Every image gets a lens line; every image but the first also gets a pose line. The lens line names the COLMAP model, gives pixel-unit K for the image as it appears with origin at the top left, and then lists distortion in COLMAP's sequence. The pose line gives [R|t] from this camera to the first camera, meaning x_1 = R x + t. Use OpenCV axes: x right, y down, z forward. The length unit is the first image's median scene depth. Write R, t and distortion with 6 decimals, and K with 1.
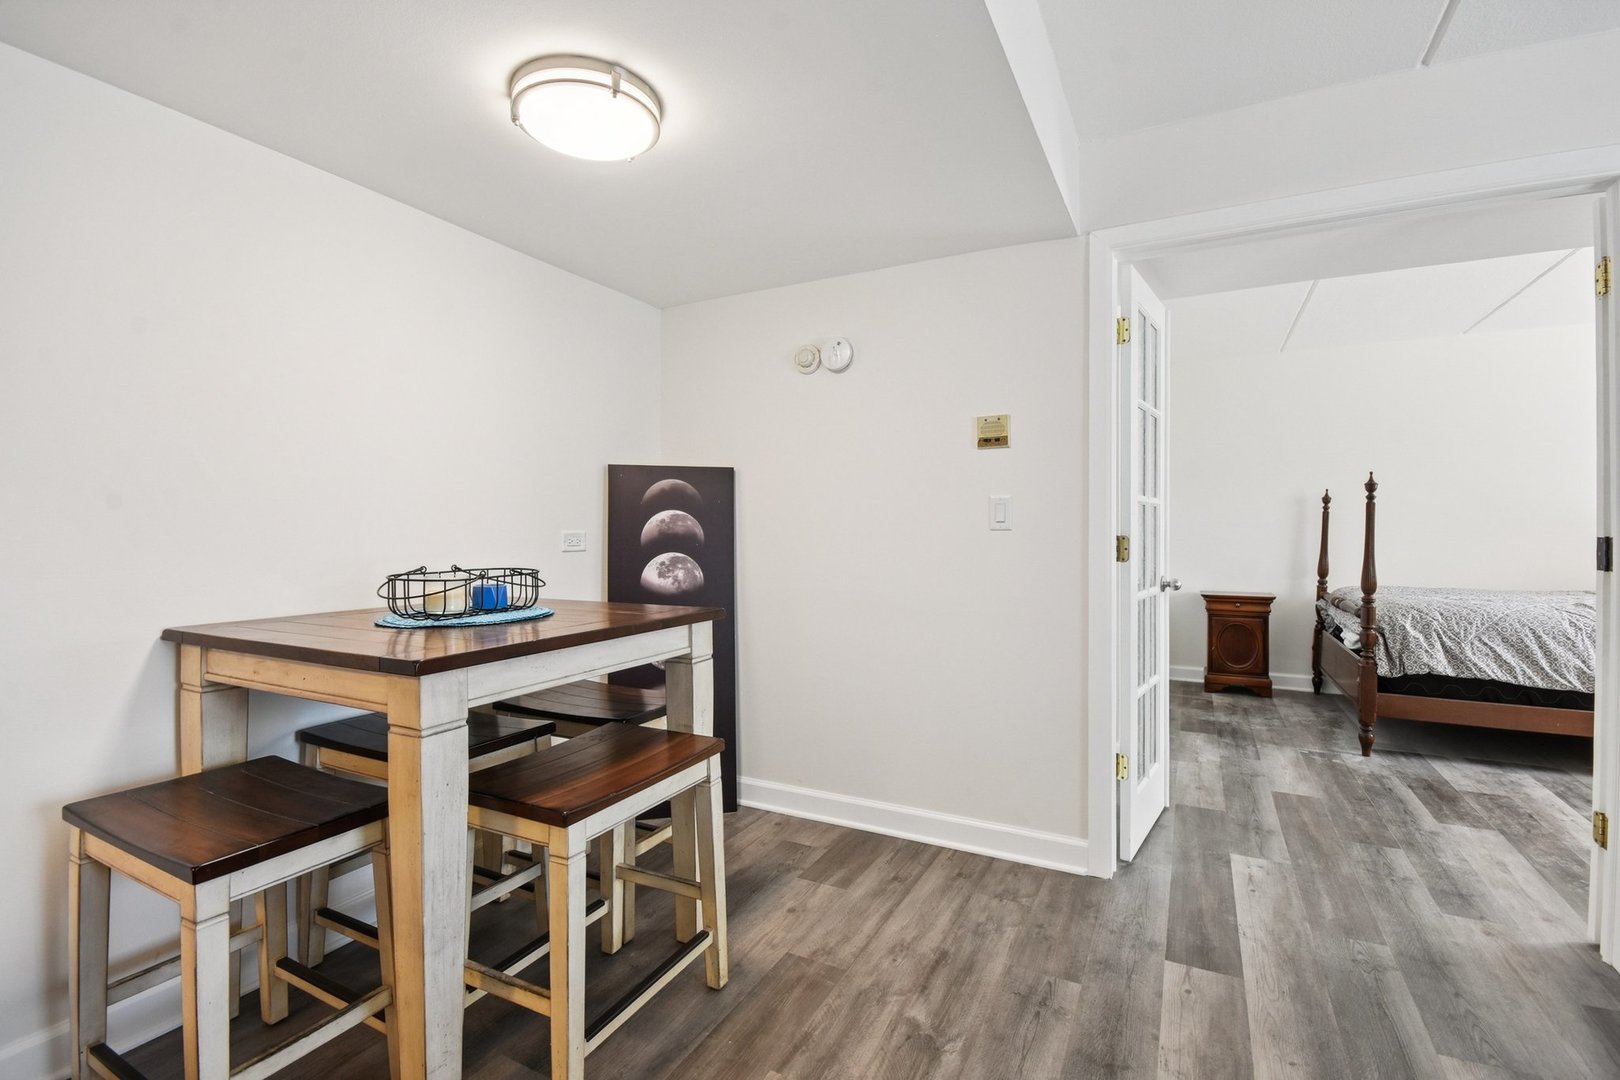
lens RADIAL K [[717.9, 0, 810.0], [0, 717.9, 540.0], [0, 0, 1]] dist [-0.000327, -0.007411]
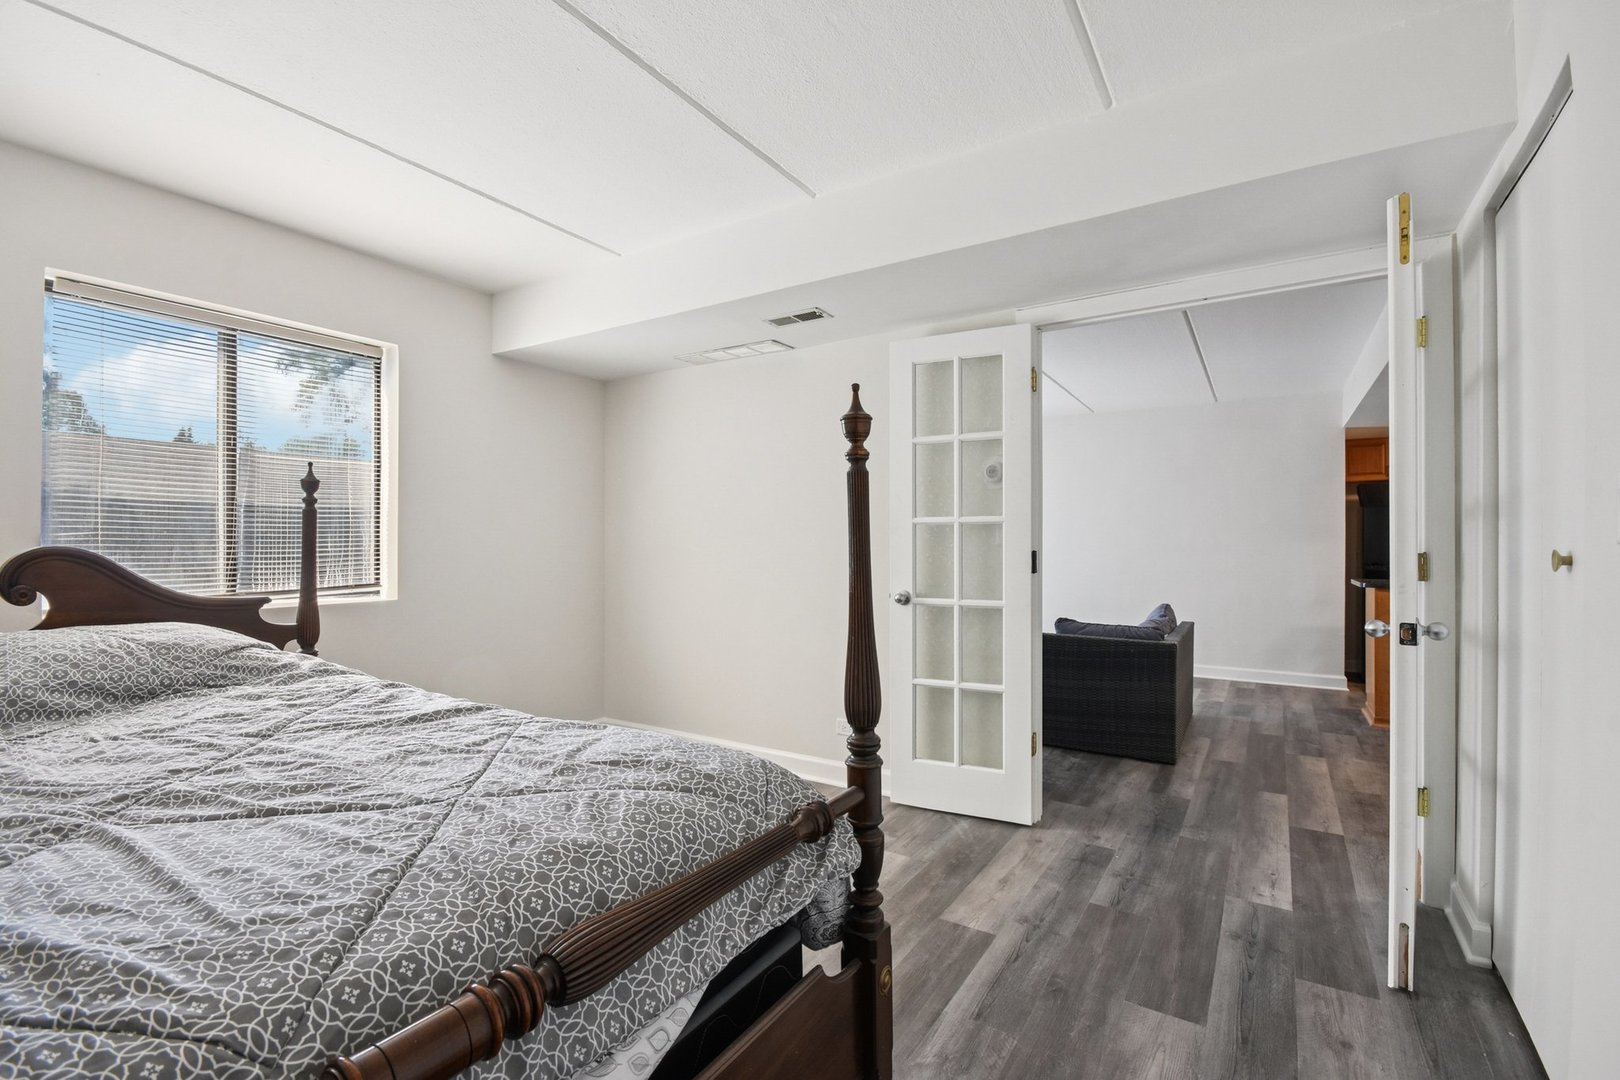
lens RADIAL K [[717.9, 0, 810.0], [0, 717.9, 540.0], [0, 0, 1]] dist [-0.000327, -0.007411]
pose [[-0.996321, -0.004325, 0.085589, 0.874840], [-0.003821, 0.999974, 0.006053, -0.019542], [-0.085613, 0.005704, -0.996312, 1.524326]]
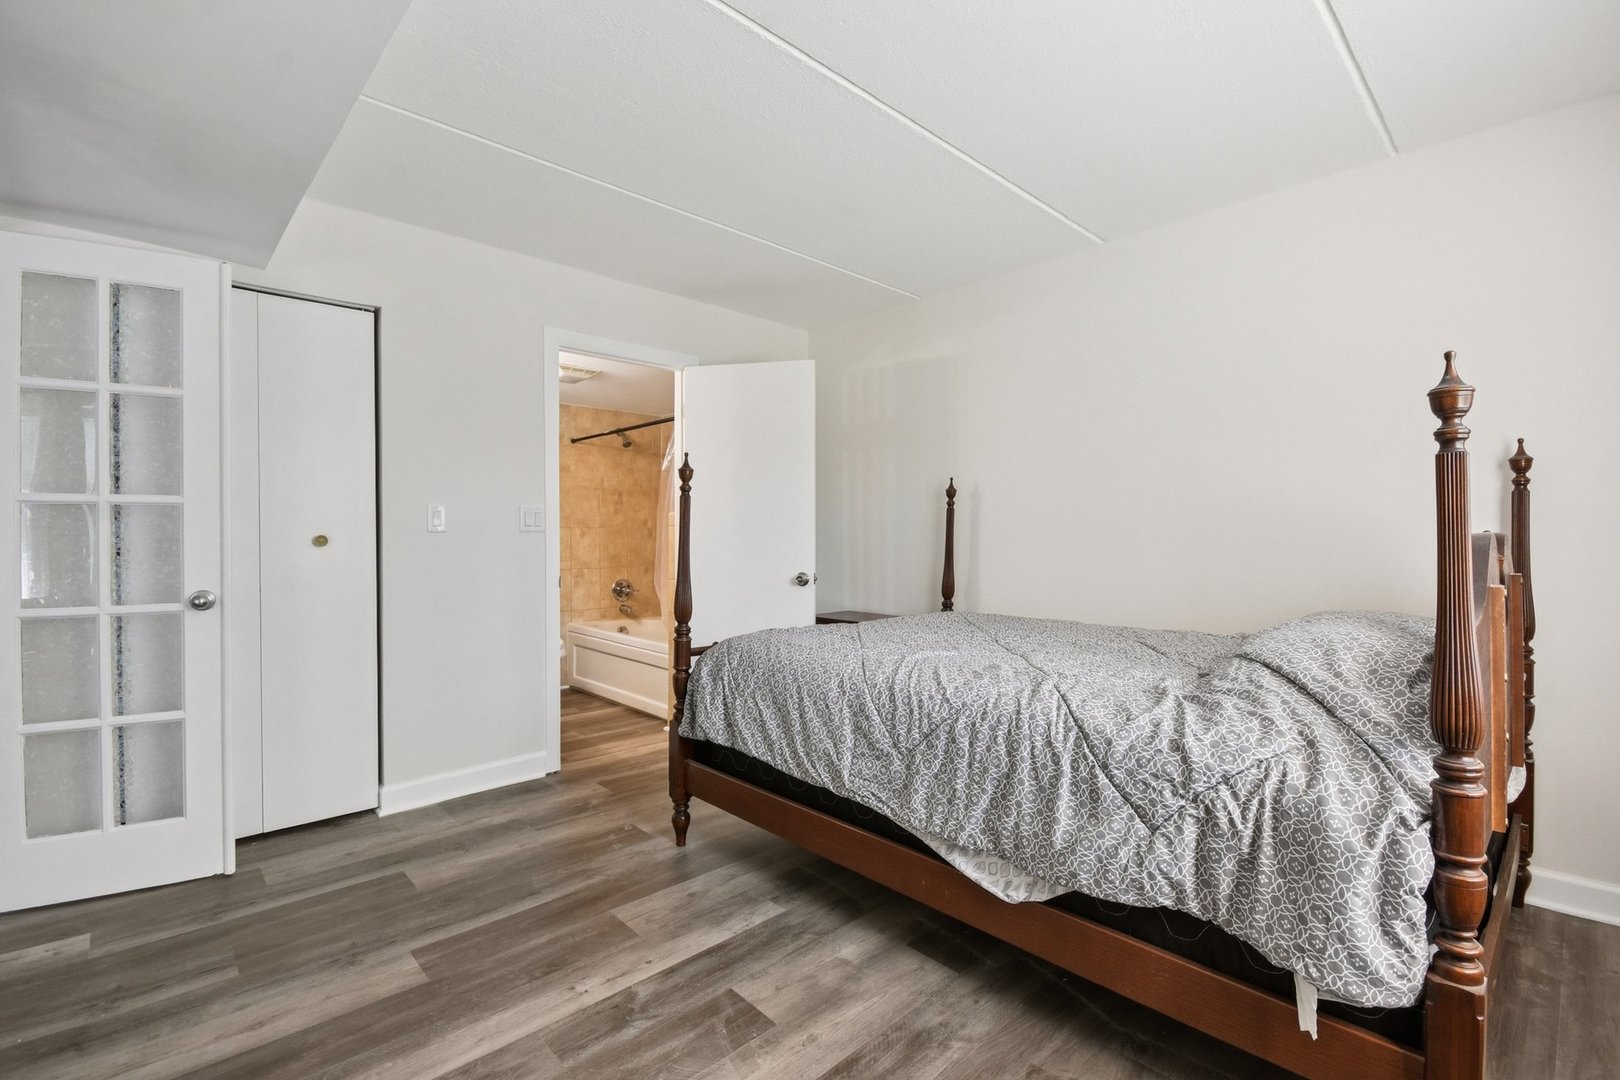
lens RADIAL K [[717.9, 0, 810.0], [0, 717.9, 540.0], [0, 0, 1]] dist [-0.000327, -0.007411]
pose [[0.946513, 0.001480, -0.322663, 1.281185], [-0.002536, 0.999993, -0.002852, -0.007510], [0.322657, 0.003518, 0.946510, 0.393989]]
